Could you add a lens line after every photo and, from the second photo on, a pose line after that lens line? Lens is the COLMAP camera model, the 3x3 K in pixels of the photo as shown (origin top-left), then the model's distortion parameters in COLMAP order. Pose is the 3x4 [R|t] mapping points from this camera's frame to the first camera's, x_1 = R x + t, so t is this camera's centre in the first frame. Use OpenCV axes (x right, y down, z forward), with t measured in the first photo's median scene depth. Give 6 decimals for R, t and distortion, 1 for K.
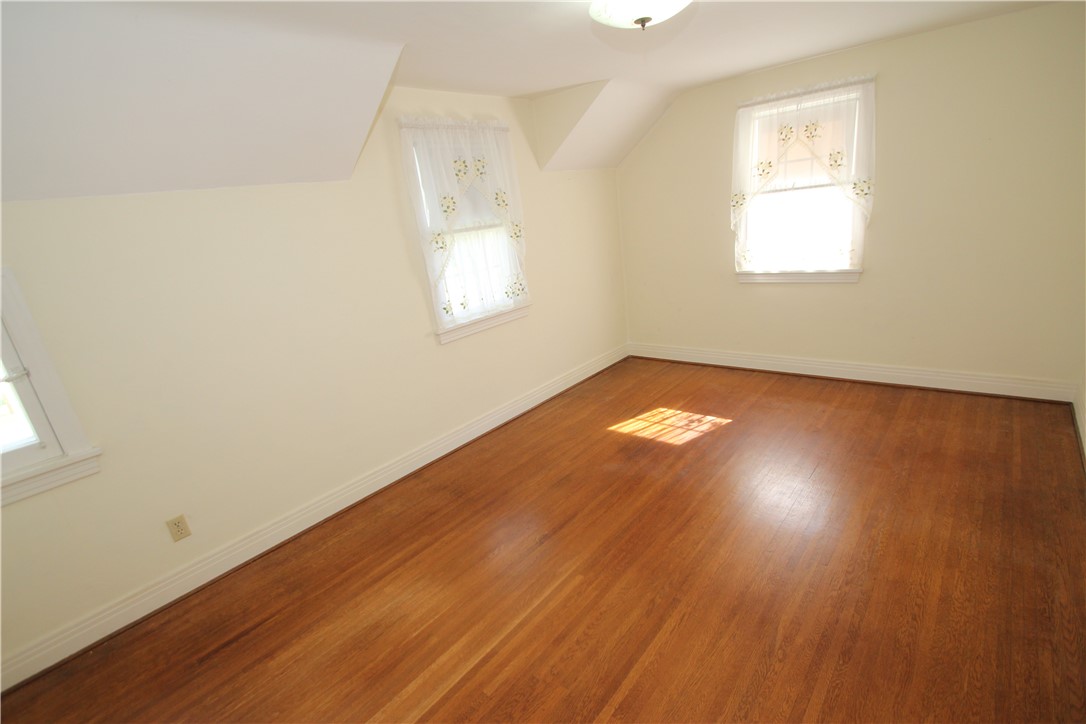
lens RADIAL K [[497.4, 0, 550.2], [0, 497.4, 361.4], [0, 0, 1]] dist [0.011064, -0.000765]
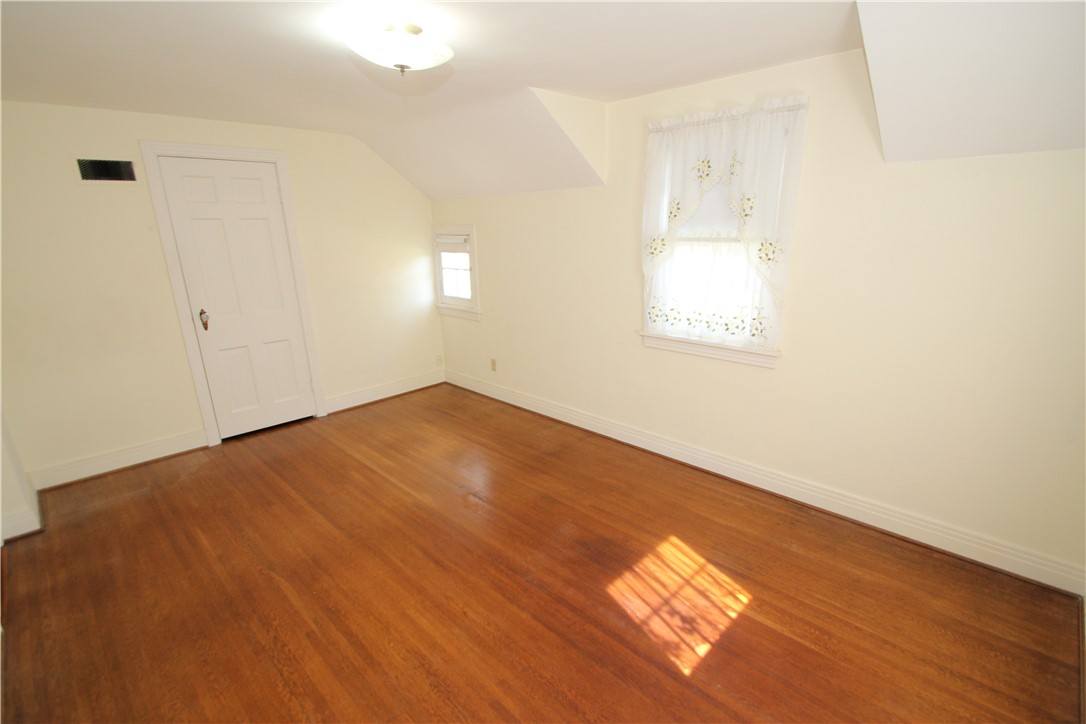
lens RADIAL K [[497.4, 0, 551.7], [0, 497.4, 361.7], [0, 0, 1]] dist [0.011064, -0.000765]
pose [[-0.042587, 0.375722, -0.925753, 0.753651], [-0.276001, 0.886111, 0.372330, -0.335848], [0.960213, 0.271366, 0.065963, 0.766357]]
